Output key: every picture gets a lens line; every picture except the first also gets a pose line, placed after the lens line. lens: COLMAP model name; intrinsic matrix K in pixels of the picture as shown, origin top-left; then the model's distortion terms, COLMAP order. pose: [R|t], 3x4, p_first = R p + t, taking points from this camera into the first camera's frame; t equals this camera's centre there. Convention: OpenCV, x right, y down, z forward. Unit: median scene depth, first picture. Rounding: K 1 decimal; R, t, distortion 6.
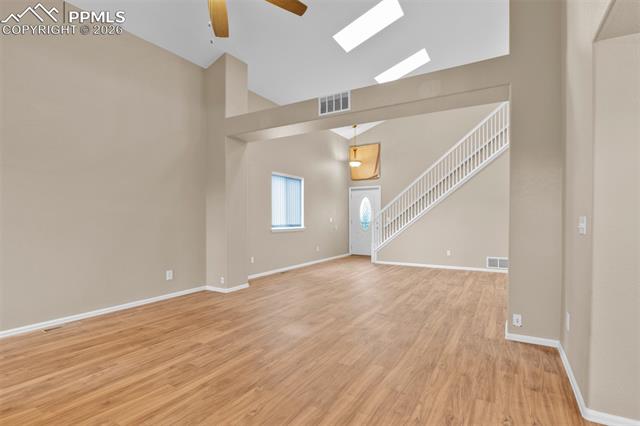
lens RADIAL K [[314.8, 0, 322.2], [0, 314.8, 215.9], [0, 0, 1]] dist [-0.003945, -0.001125]
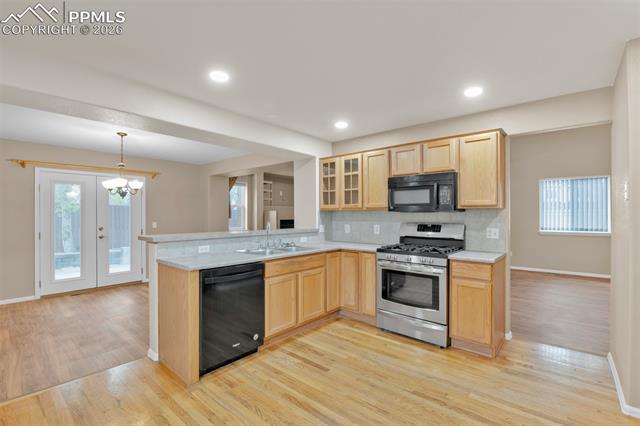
lens RADIAL K [[289.1, 0, 322.5], [0, 289.1, 213.9], [0, 0, 1]] dist [-0.011927, -0.001145]
pose [[-0.175557, -0.002388, -0.984466, 0.889196], [0.007015, 0.999969, -0.003677, -0.017710], [0.984444, -0.007552, -0.175535, 0.396750]]
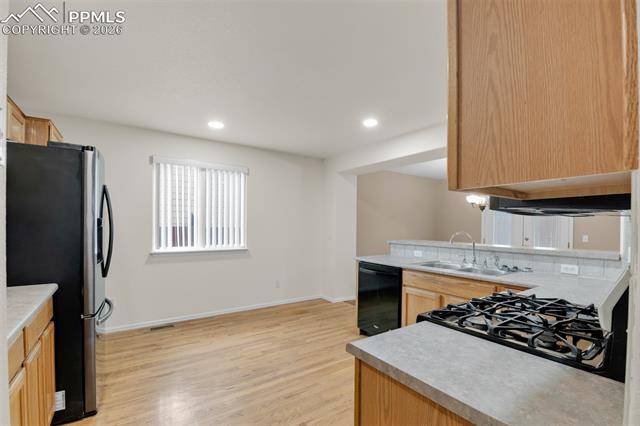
lens RADIAL K [[294.7, 0, 329.0], [0, 294.7, 228.6], [0, 0, 1]] dist [-0.003279, -0.000466]
pose [[-0.916127, -0.013742, 0.400652, 0.454284], [-0.011450, 0.999902, 0.008114, -0.014999], [-0.400724, 0.002846, -0.916194, 0.672304]]
